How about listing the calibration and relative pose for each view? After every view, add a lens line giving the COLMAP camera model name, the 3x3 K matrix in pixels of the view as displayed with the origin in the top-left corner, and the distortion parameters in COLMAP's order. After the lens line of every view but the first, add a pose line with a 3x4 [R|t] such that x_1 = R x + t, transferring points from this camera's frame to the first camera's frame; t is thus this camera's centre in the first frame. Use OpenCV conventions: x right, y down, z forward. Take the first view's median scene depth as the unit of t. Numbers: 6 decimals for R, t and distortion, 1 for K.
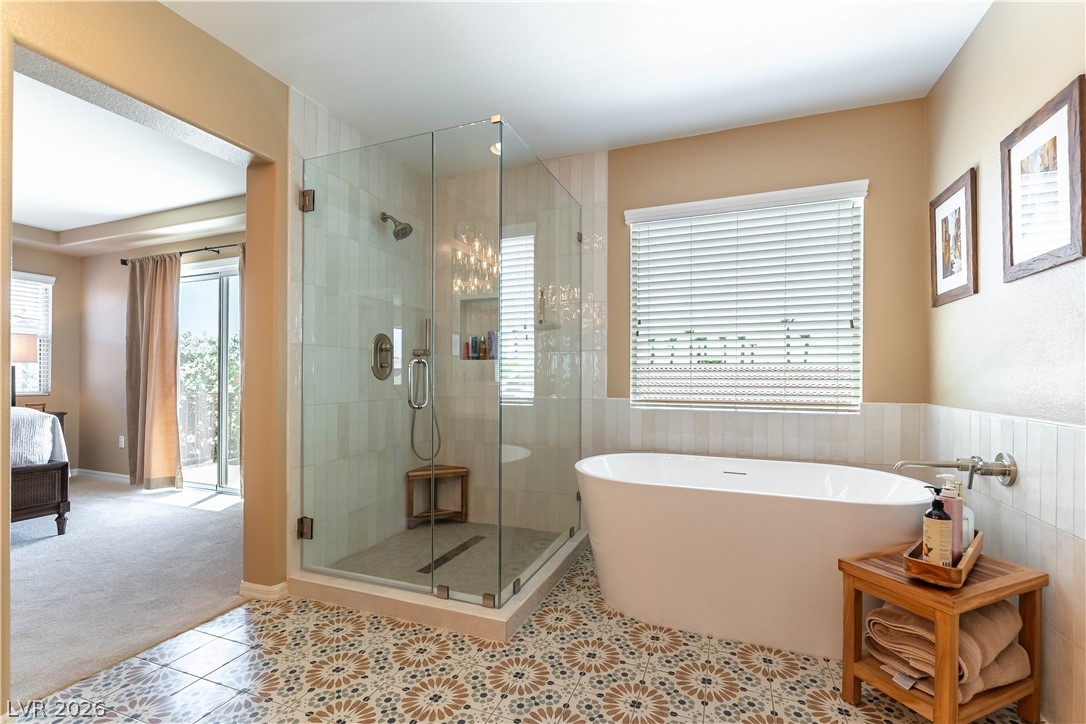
lens RADIAL K [[471.8, 0, 543.5], [0, 471.8, 371.3], [0, 0, 1]] dist [-0.000396, 0.000012]
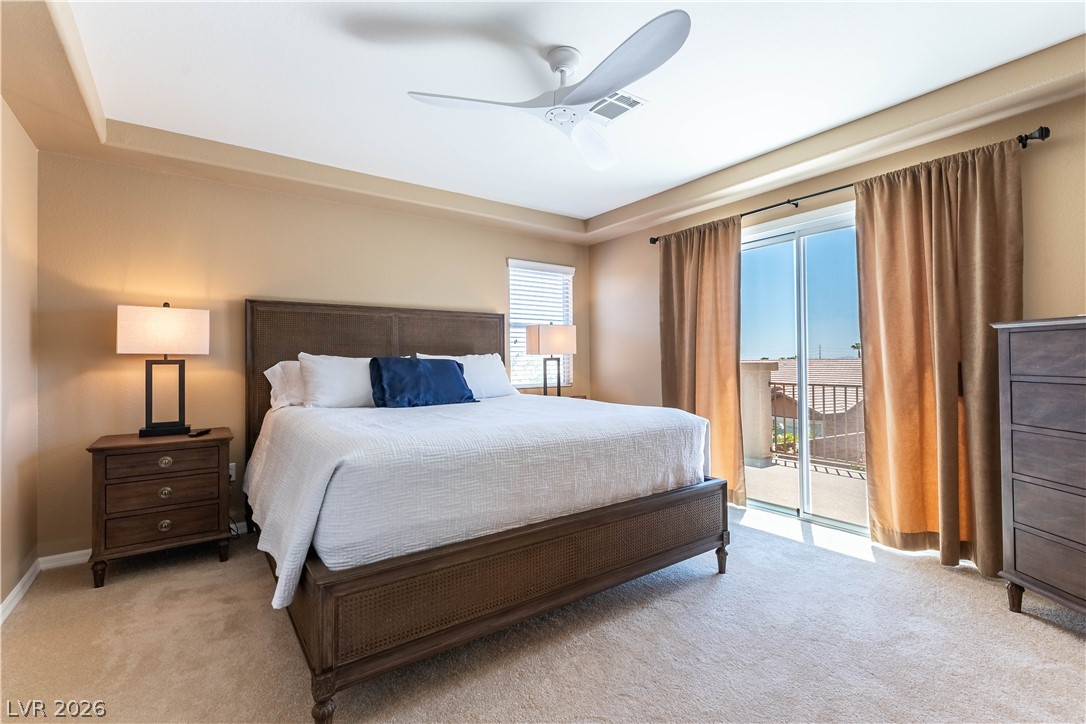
lens RADIAL K [[471.8, 0, 545.2], [0, 471.8, 356.2], [0, 0, 1]] dist [-0.000396, 0.000012]
pose [[0.845955, -0.012203, -0.533115, -0.624904], [0.009667, 0.999925, -0.007550, -0.005919], [0.533167, 0.001233, 0.846009, 0.136310]]
